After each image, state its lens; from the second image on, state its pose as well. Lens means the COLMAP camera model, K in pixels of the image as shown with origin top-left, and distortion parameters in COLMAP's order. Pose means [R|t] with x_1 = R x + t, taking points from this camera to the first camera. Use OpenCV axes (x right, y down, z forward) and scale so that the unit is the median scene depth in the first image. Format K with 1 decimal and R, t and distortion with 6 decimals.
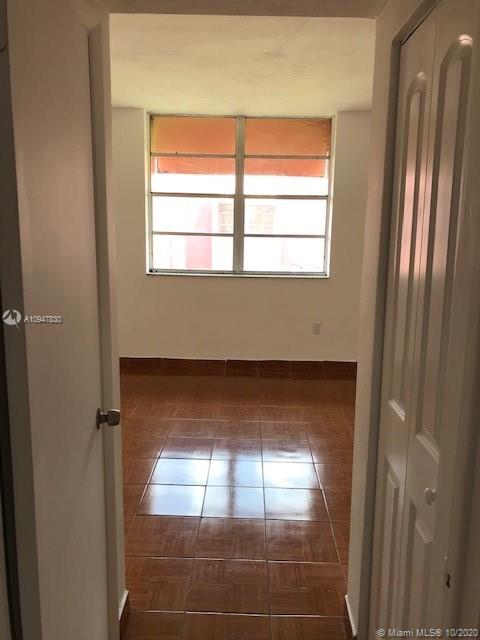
lens RADIAL K [[529.4, 0, 237.6], [0, 529.4, 320.7], [0, 0, 1]] dist [0.036550, -0.039686]
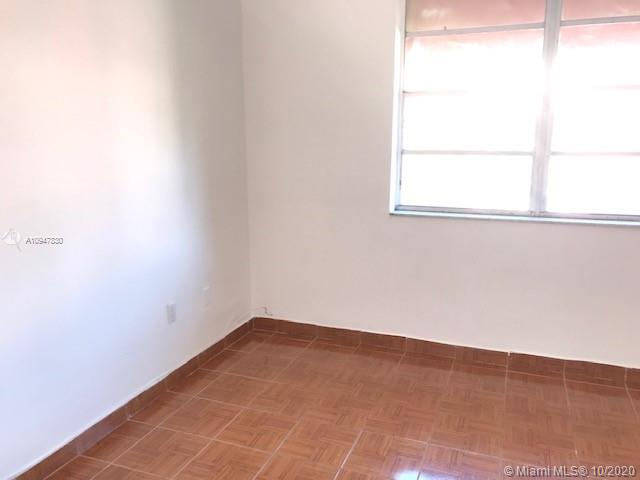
lens RADIAL K [[529.4, 0, 320.2], [0, 529.4, 238.4], [0, 0, 1]] dist [0.036550, -0.039686]
pose [[0.943501, 0.044893, -0.328314, -0.034629], [-0.058042, 0.997853, -0.030355, -0.030781], [0.326246, 0.047696, 0.944081, 0.343297]]
